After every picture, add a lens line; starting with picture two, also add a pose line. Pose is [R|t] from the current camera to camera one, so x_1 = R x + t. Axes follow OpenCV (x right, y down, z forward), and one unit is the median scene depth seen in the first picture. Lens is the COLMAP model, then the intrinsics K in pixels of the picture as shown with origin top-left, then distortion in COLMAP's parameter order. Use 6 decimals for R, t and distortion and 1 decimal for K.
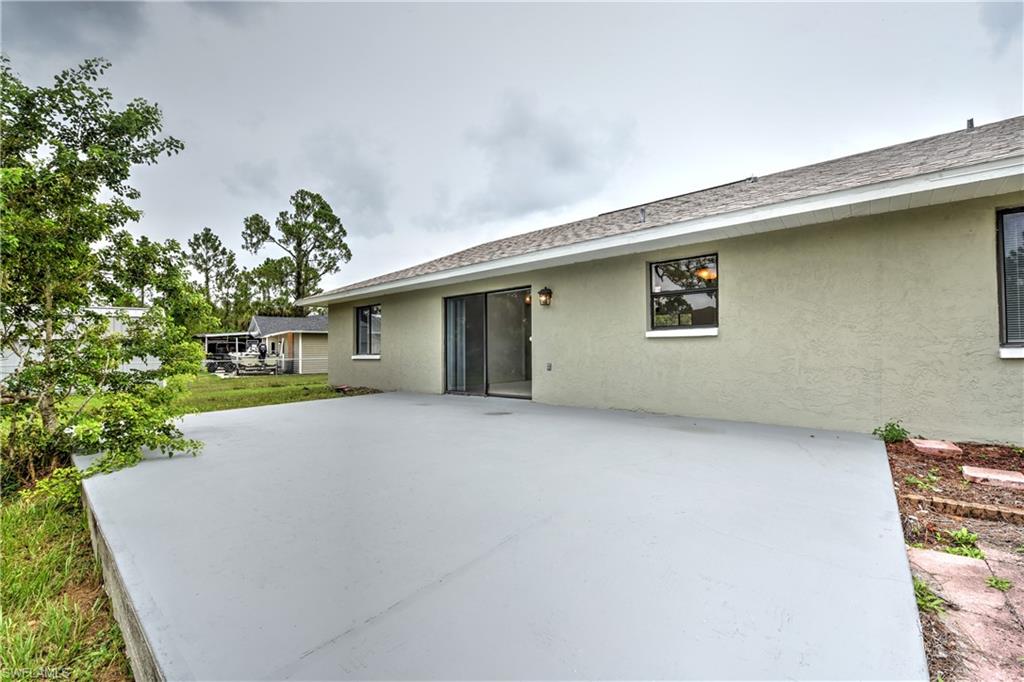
lens RADIAL K [[422.0, 0, 530.2], [0, 422.0, 350.6], [0, 0, 1]] dist [-0.014417, -0.000323]
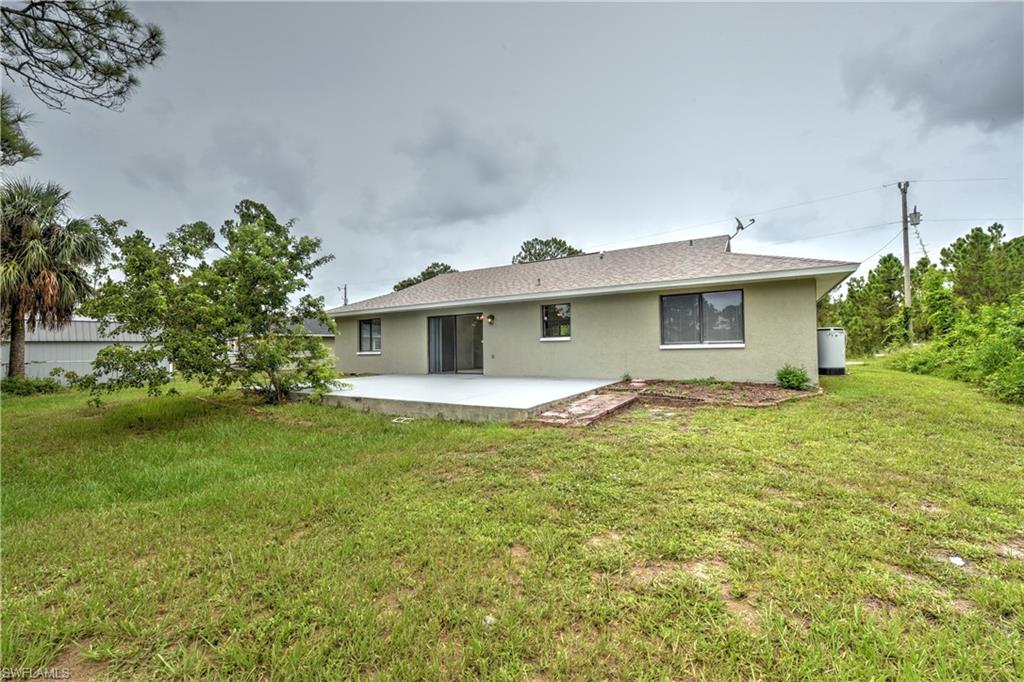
lens RADIAL K [[404.5, 0, 510.4], [0, 404.5, 356.1], [0, 0, 1]] dist [-0.000182, -0.005759]
pose [[0.991398, -0.010862, 0.130433, -0.016418], [0.008458, 0.999784, 0.018970, 0.000504], [-0.130611, -0.017703, 0.991276, -0.116523]]
